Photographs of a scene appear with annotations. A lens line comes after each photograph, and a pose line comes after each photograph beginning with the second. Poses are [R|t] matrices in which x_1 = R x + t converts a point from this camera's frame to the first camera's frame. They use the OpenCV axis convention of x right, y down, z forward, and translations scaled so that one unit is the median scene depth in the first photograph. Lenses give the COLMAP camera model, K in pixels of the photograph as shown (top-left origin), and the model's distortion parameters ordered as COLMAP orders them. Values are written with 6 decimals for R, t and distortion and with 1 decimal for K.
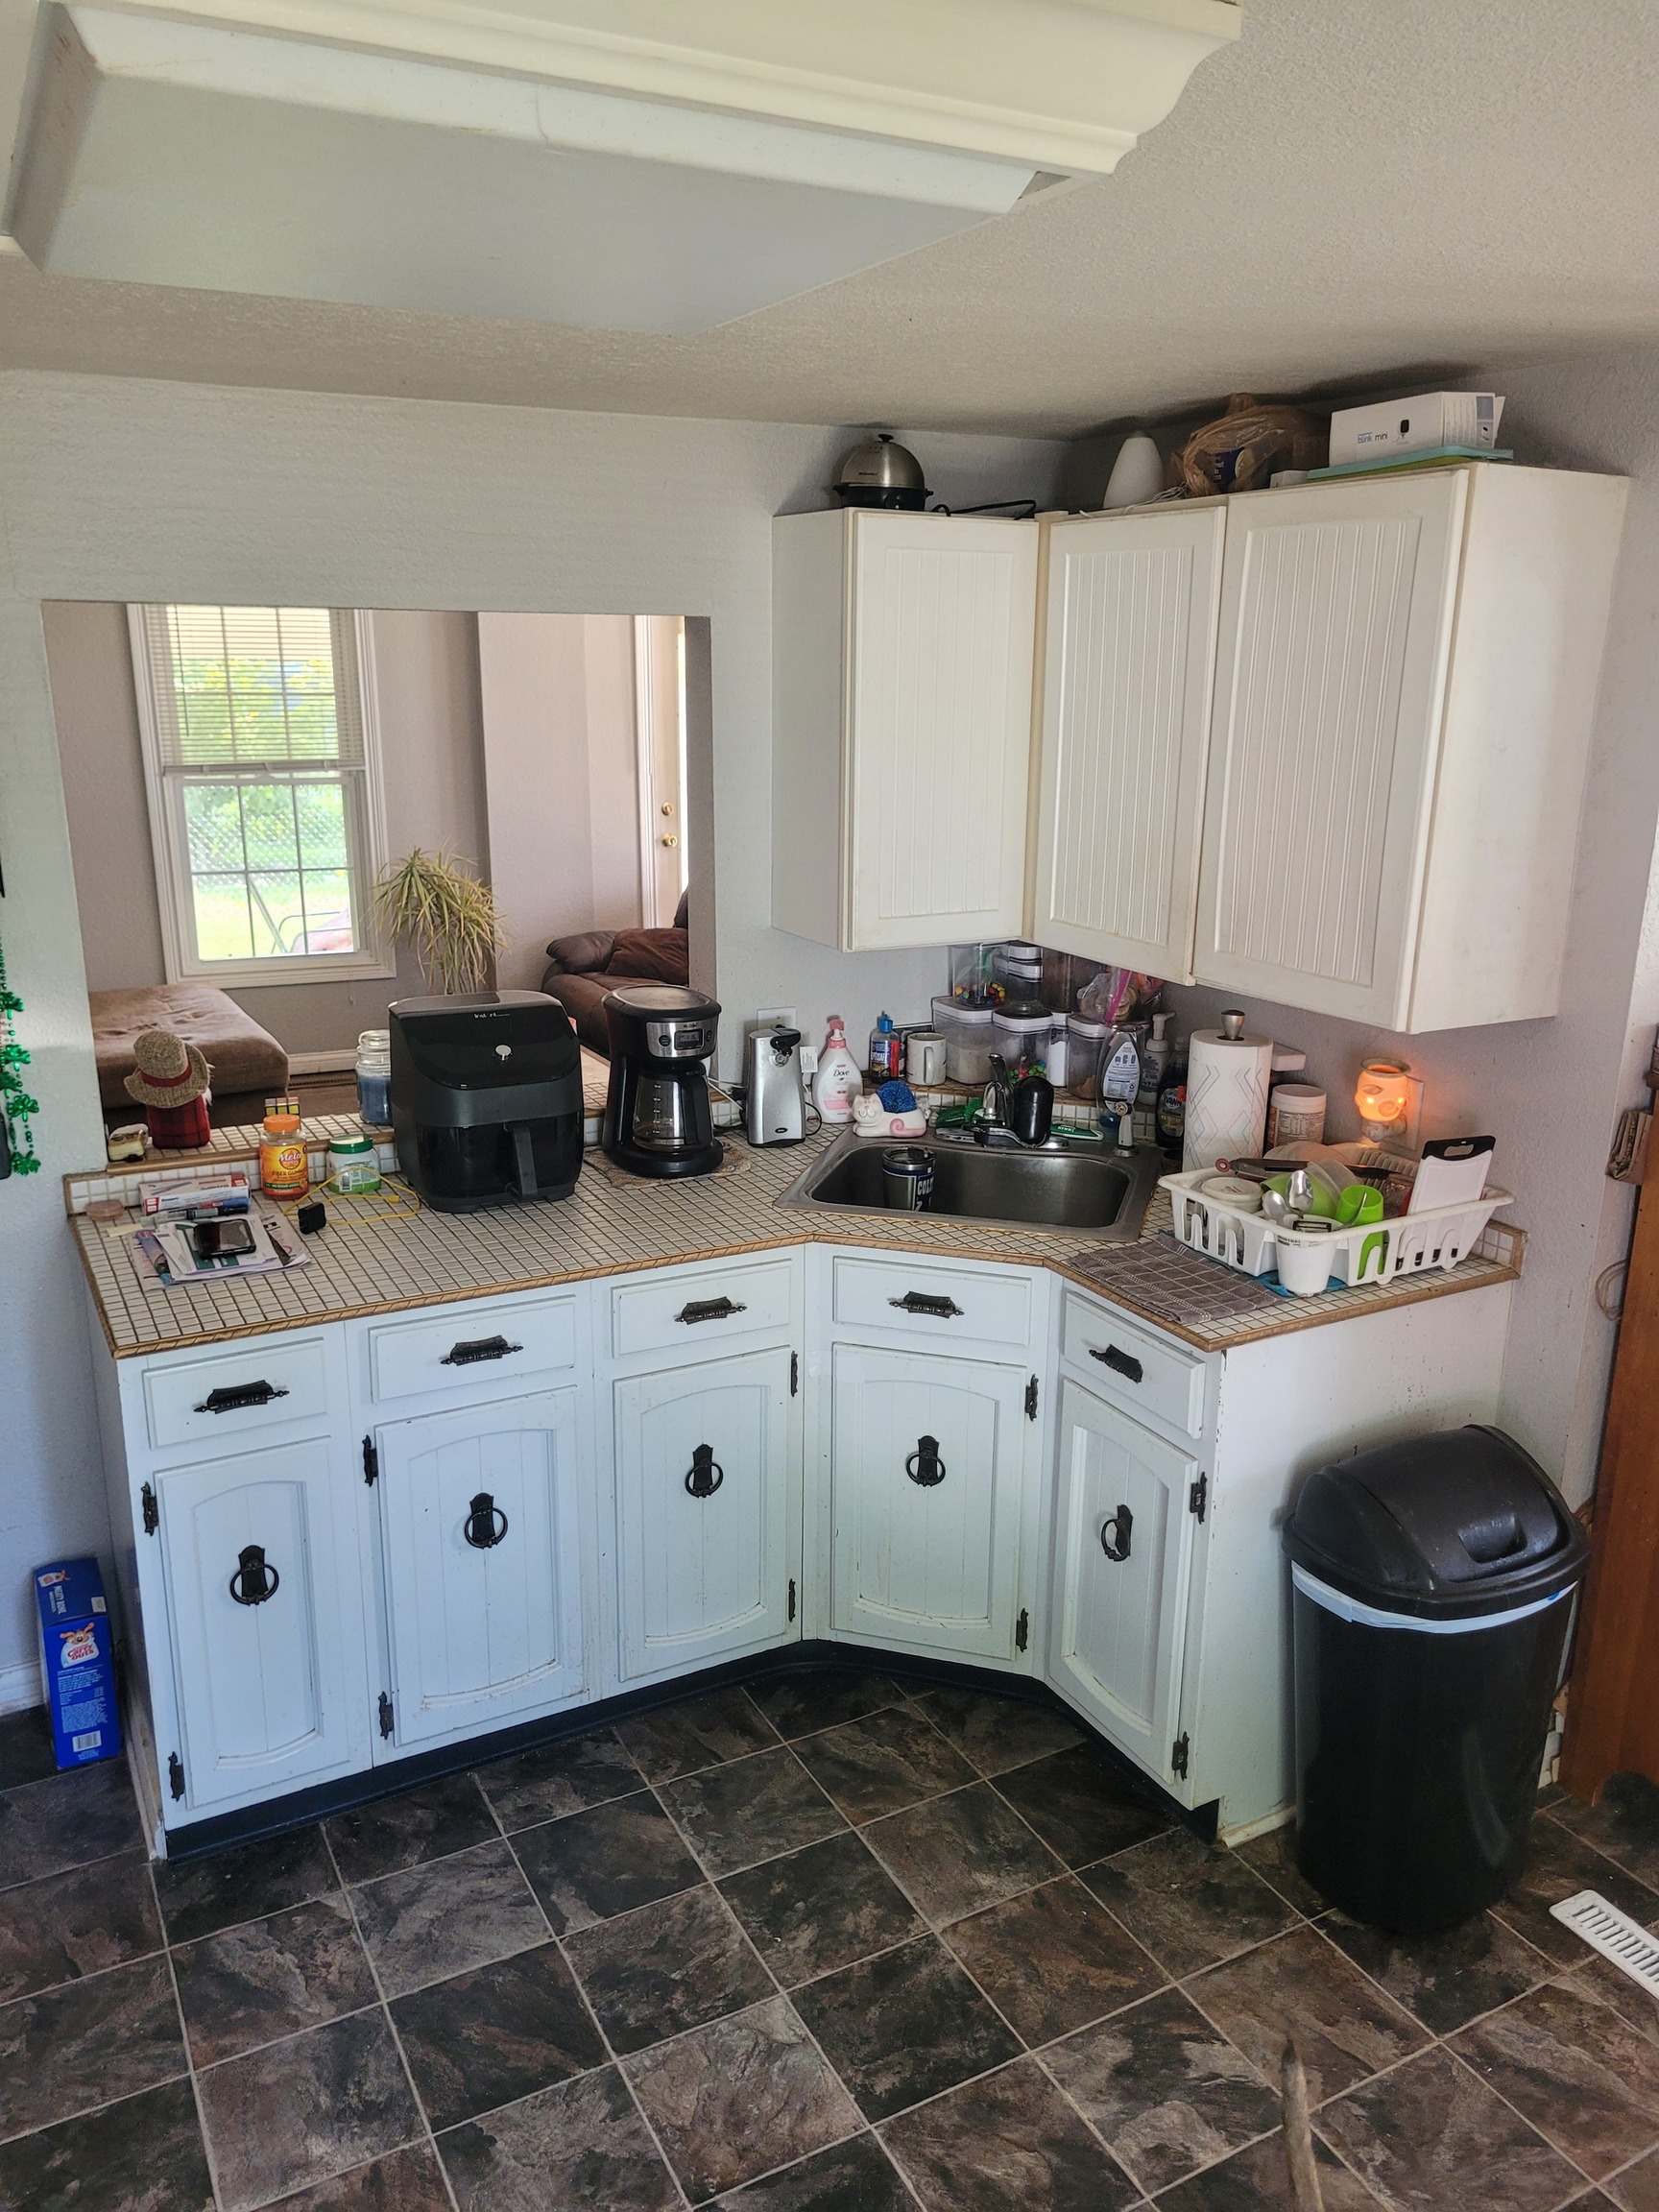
lens RADIAL K [[1677.2, 0, 835.5], [0, 1677.2, 1104.1], [0, 0, 1]] dist [0.040349, -0.030123]
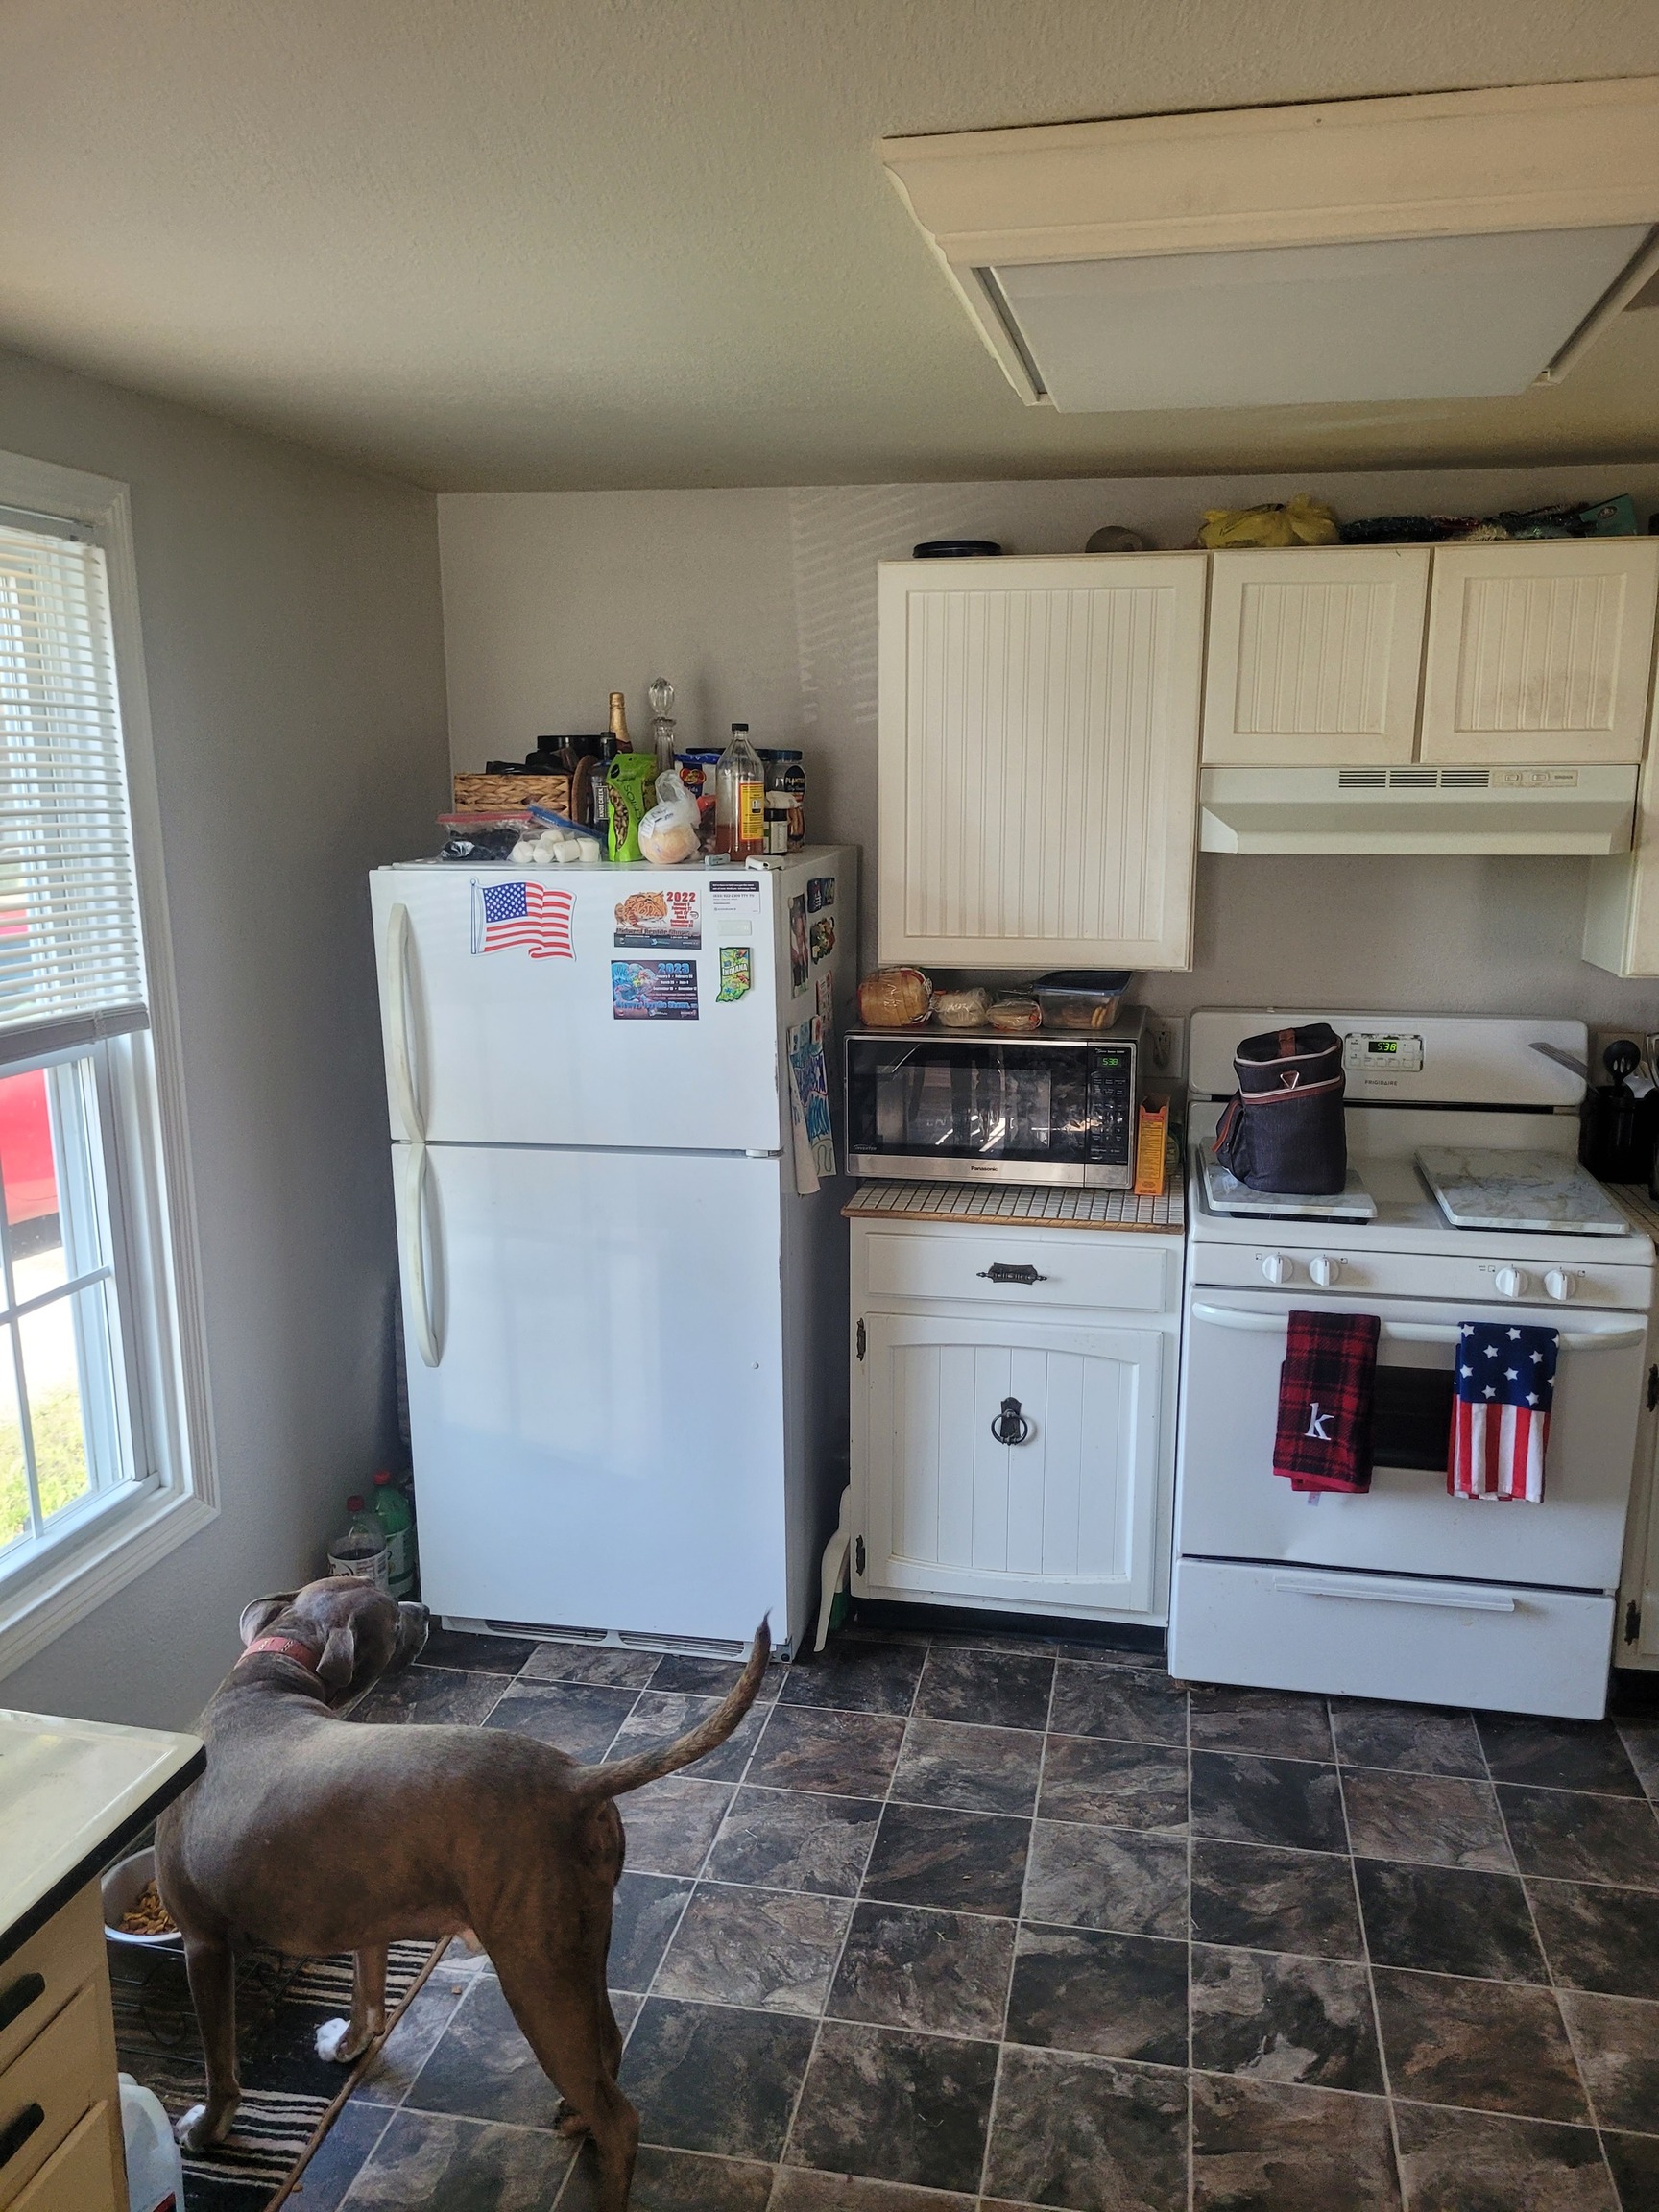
lens RADIAL K [[1677.2, 0, 847.6], [0, 1677.2, 1115.1], [0, 0, 1]] dist [0.040349, -0.030123]
pose [[-0.639338, 0.144656, -0.755196, 0.620200], [-0.203534, 0.915275, 0.347628, -0.288206], [0.741499, 0.375960, -0.555728, 1.366680]]
